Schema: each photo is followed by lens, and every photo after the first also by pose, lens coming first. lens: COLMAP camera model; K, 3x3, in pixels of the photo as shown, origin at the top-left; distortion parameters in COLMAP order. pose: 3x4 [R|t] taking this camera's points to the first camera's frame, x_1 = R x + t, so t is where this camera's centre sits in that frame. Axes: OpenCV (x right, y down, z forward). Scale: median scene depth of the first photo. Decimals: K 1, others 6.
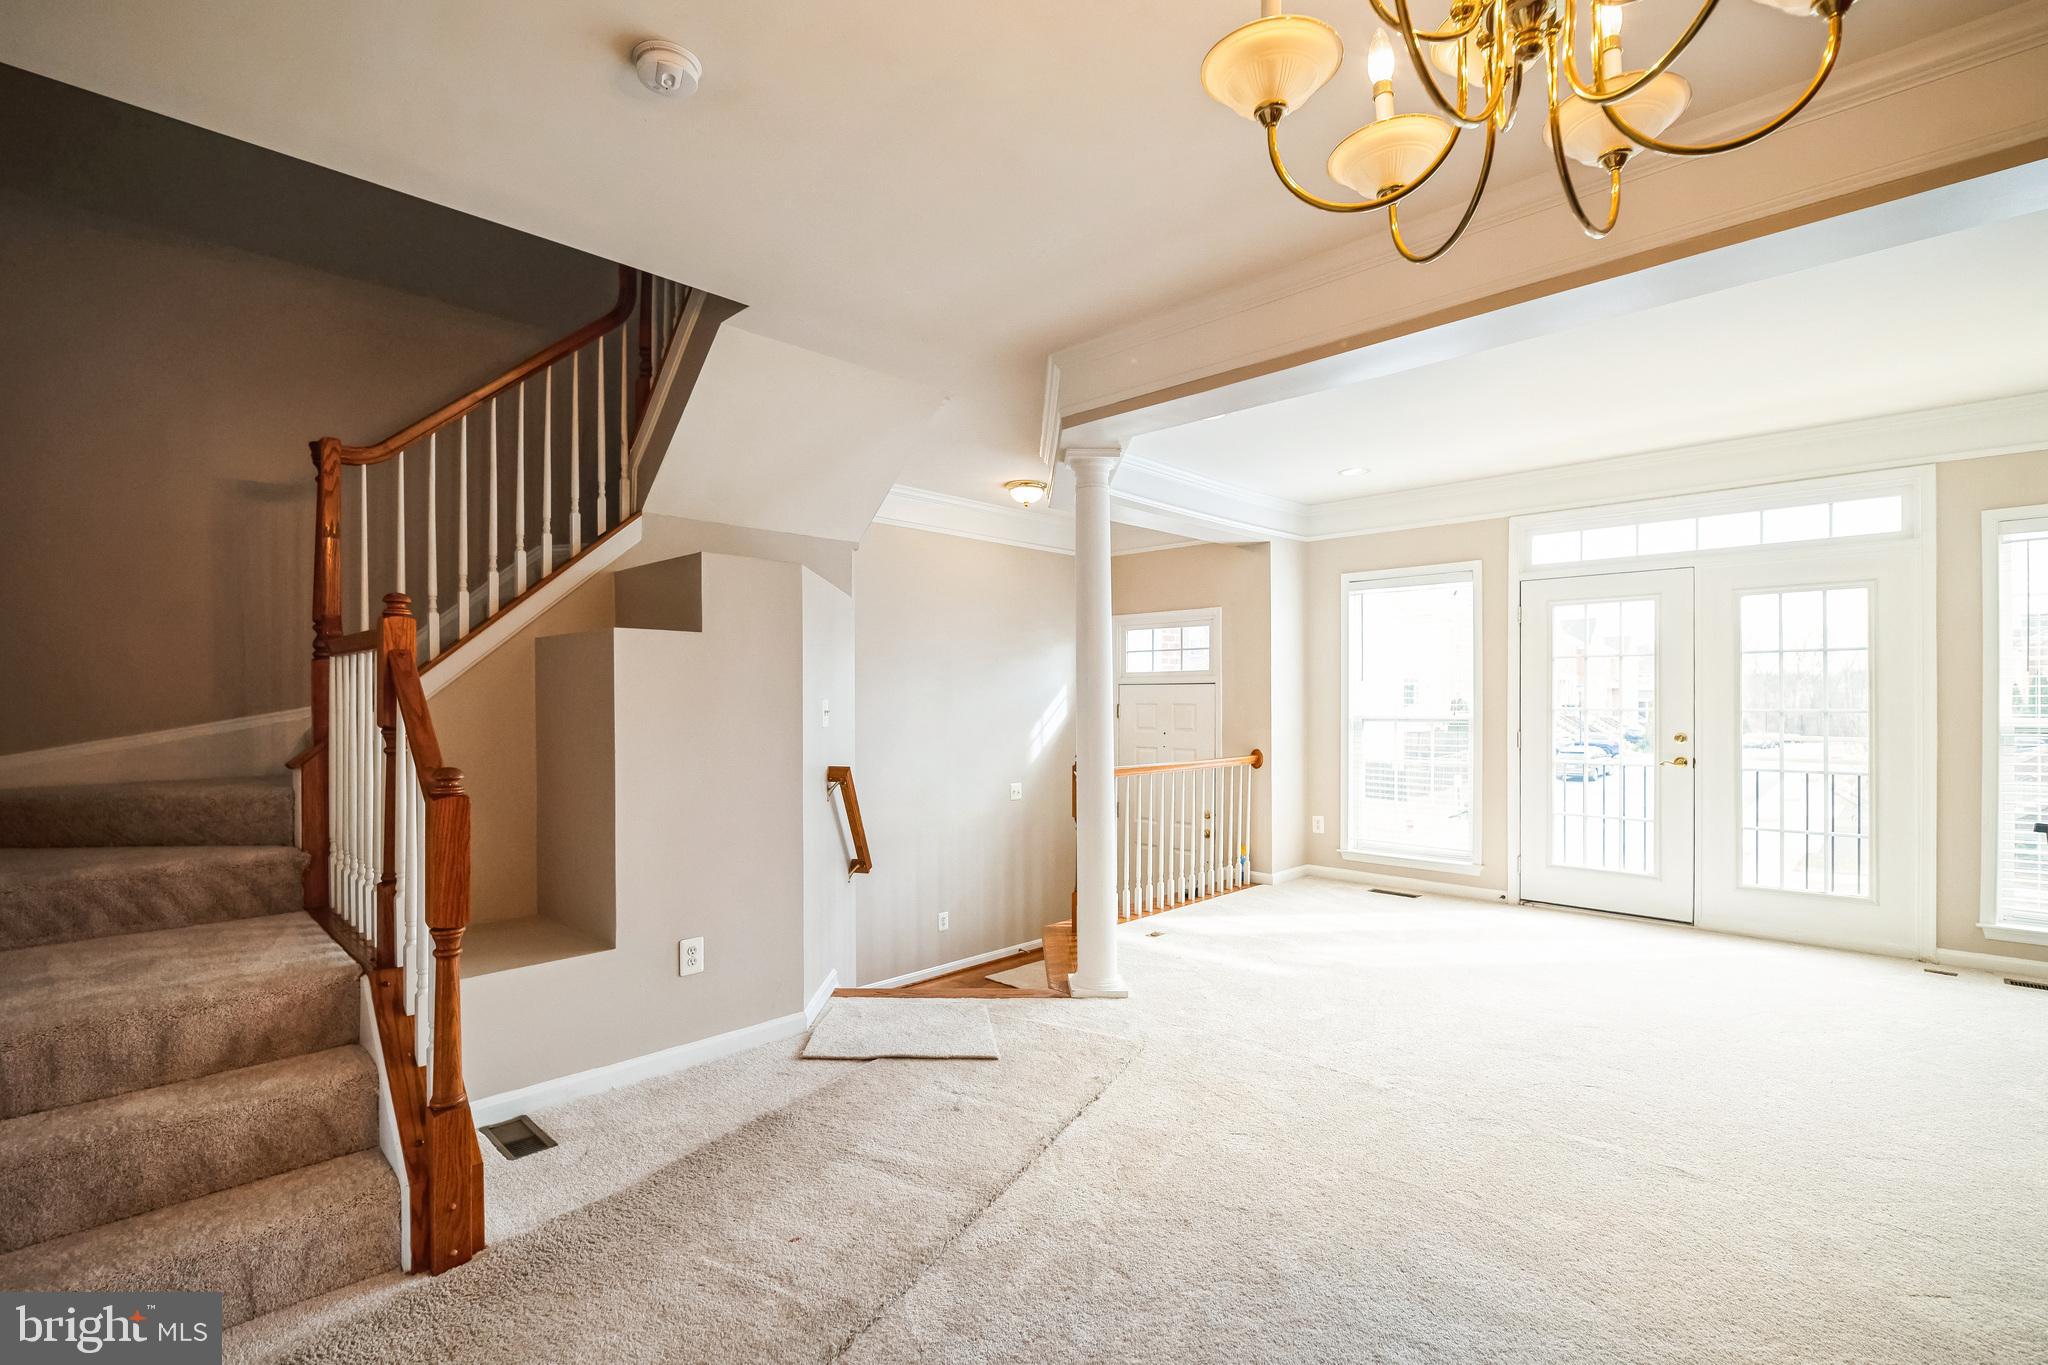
lens RADIAL K [[910.5, 0, 1027.1], [0, 910.5, 698.2], [0, 0, 1]] dist [-0.005069, -0.005351]
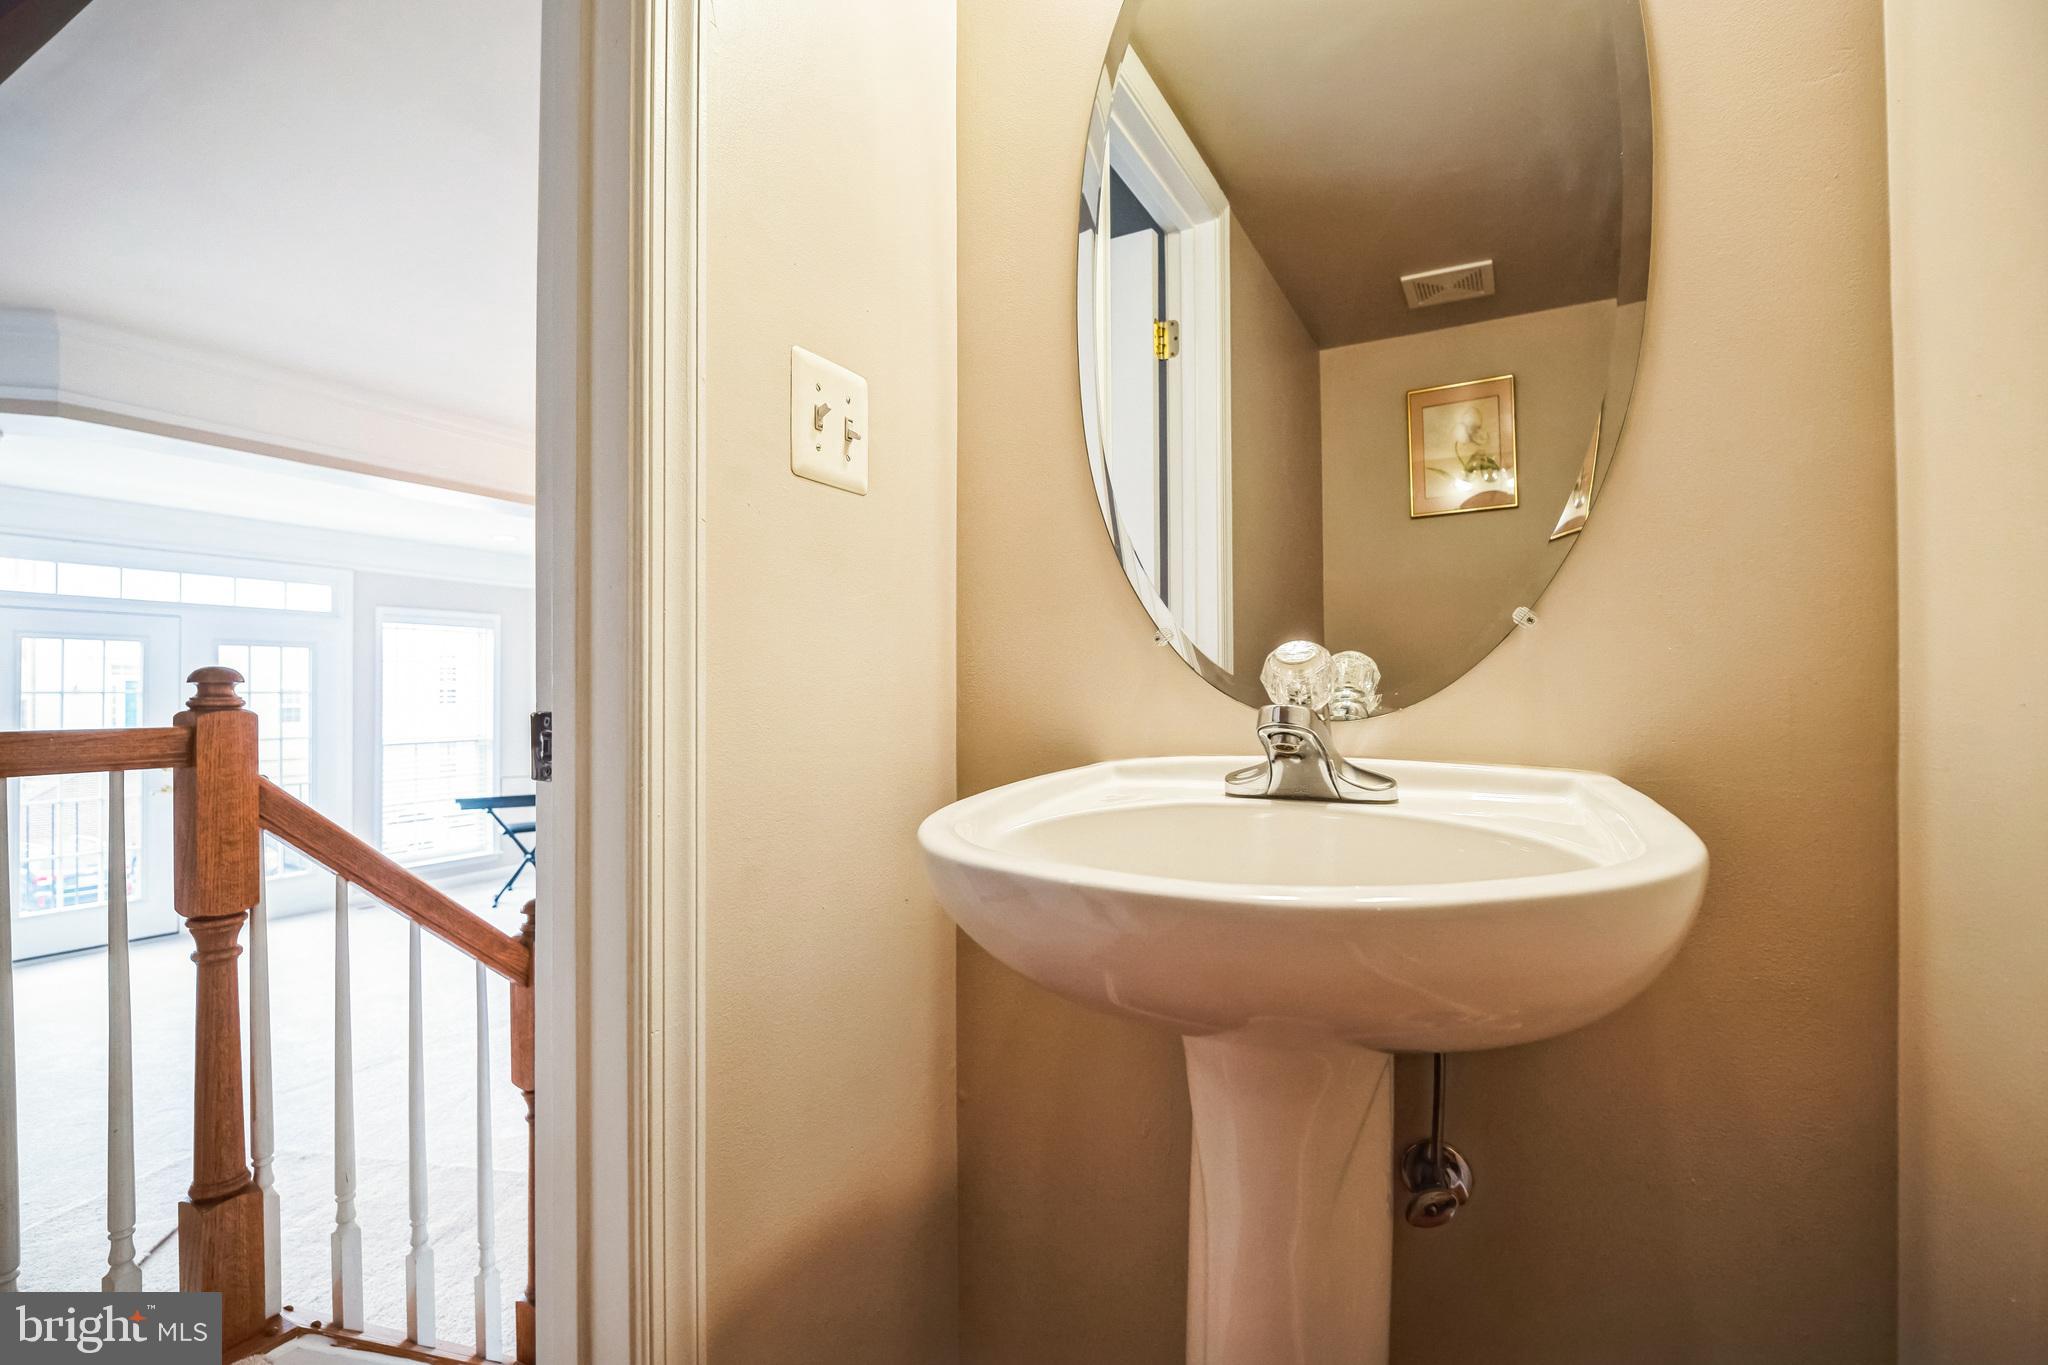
lens RADIAL K [[936.4, 0, 1024.0], [0, 936.4, 682.5], [0, 0, 1]] dist [-0.001629, -0.006230]
pose [[-0.278541, 0.007737, 0.960393, -0.560396], [0.001726, 0.999970, -0.007555, -0.042849], [-0.960423, -0.000447, -0.278546, 0.257273]]
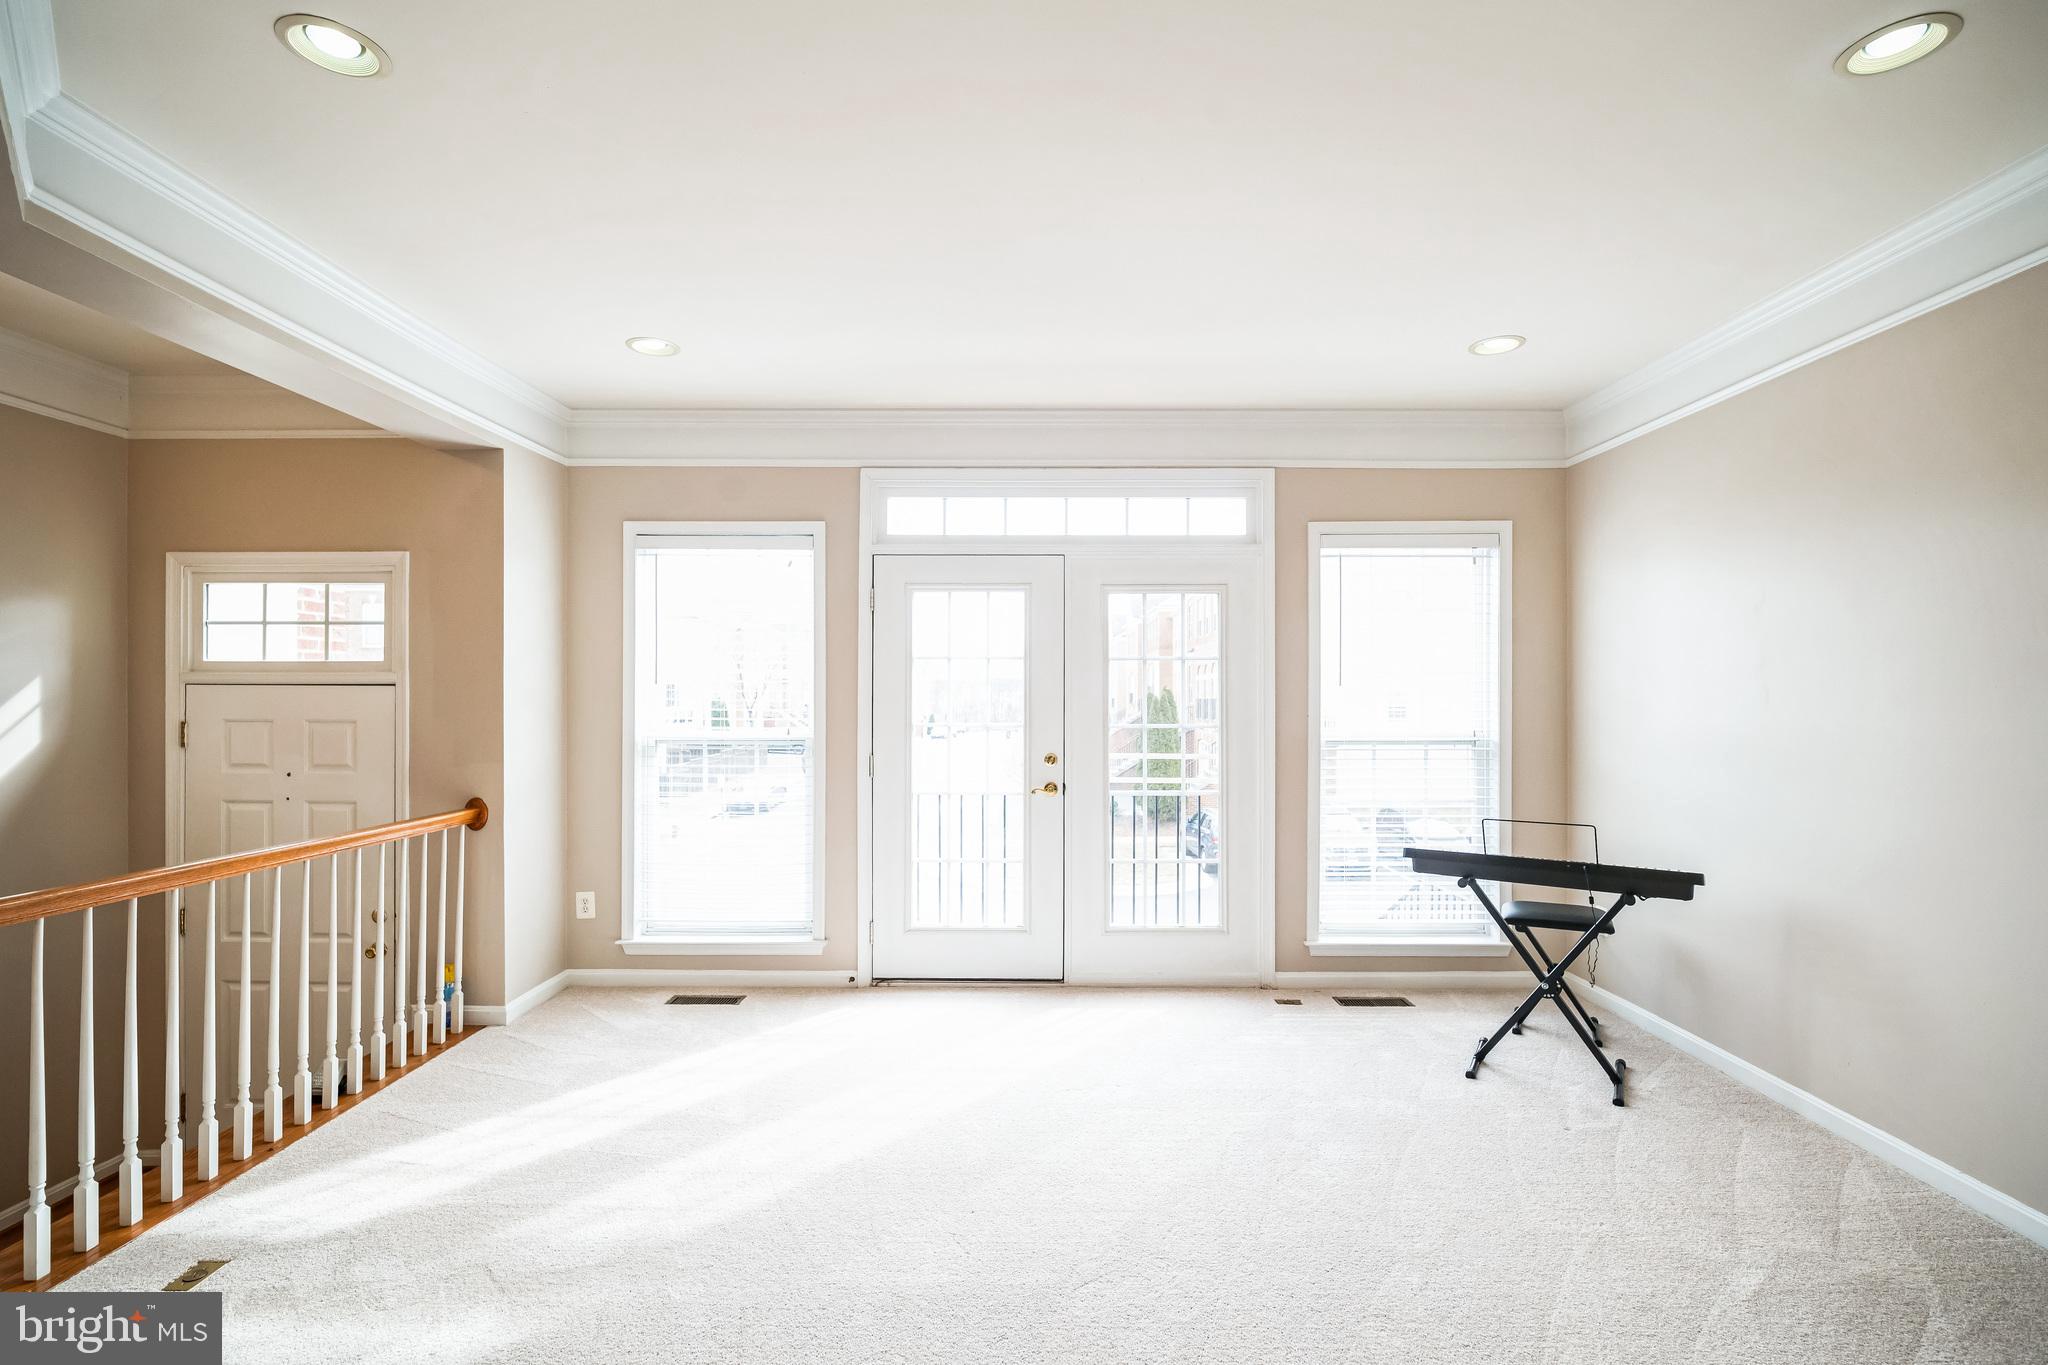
lens RADIAL K [[910.5, 0, 1027.1], [0, 910.5, 698.2], [0, 0, 1]] dist [-0.005069, -0.005351]
pose [[0.715107, 0.002649, 0.699010, 0.101494], [-0.003178, 0.999995, -0.000538, -0.009714], [-0.699008, -0.001837, 0.715112, 0.349425]]
